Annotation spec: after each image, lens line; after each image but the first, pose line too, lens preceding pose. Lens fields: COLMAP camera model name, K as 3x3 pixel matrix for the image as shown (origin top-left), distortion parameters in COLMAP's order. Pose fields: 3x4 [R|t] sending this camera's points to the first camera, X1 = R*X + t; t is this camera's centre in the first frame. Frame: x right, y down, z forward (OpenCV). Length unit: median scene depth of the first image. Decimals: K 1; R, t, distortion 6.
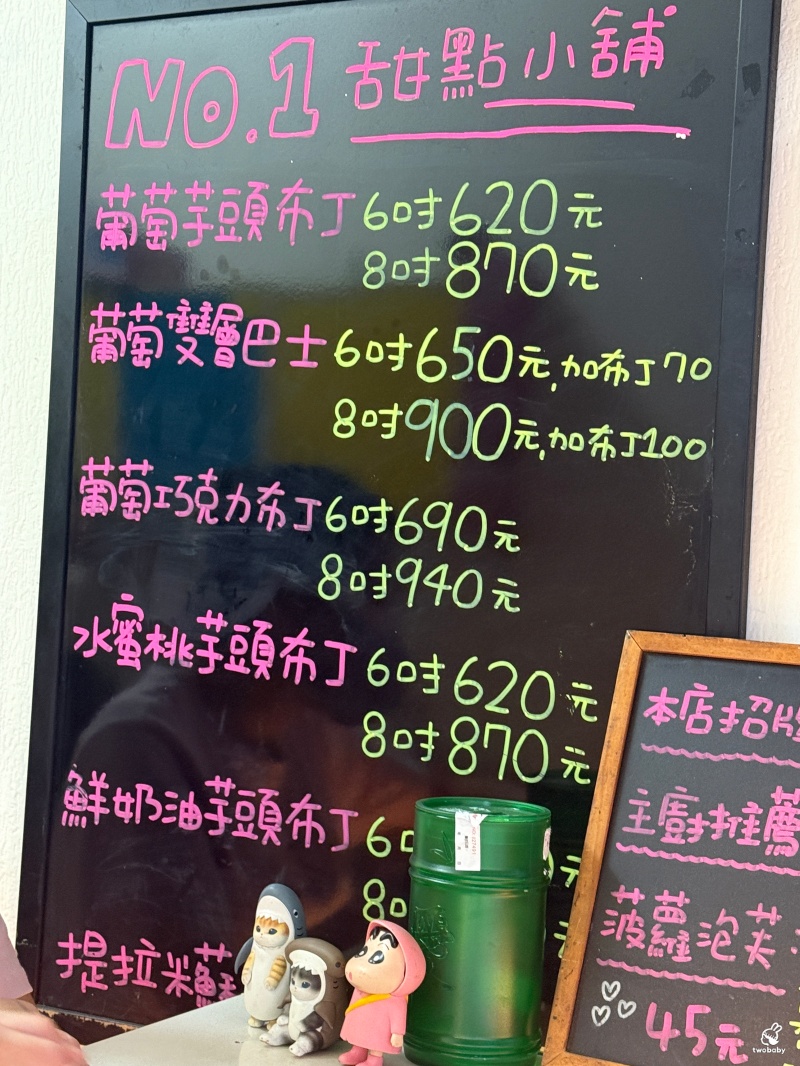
lens RADIAL K [[1839.0, 0, 401.2], [0, 1839.0, 532.0], [0, 0, 1]] dist [0.176032, 0.000000]
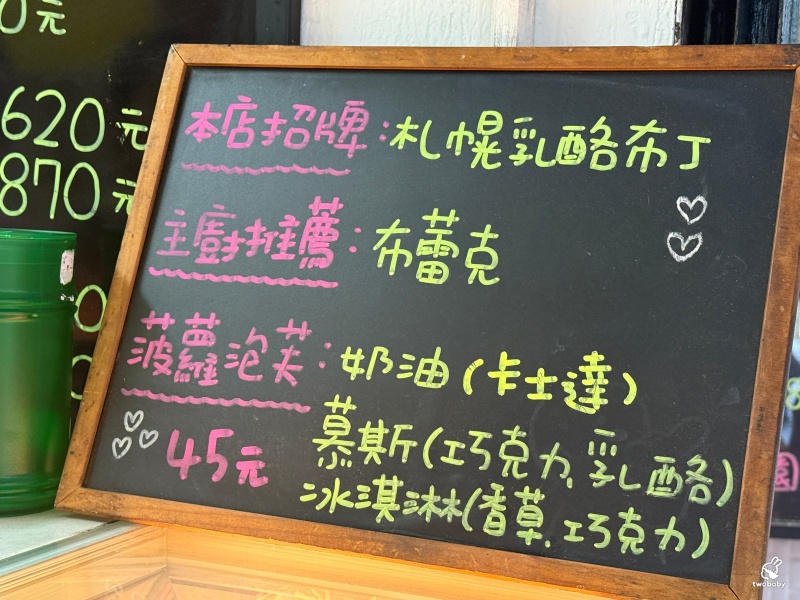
lens RADIAL K [[1380.1, 0, 399.0], [0, 1380.1, 301.2], [0, 0, 1]] dist [0.176032, 0.000000]
pose [[0.997447, -0.018518, 0.068974, 0.193038], [0.013753, 0.997527, 0.068929, 0.140184], [-0.070080, -0.067804, 0.995234, 0.311414]]
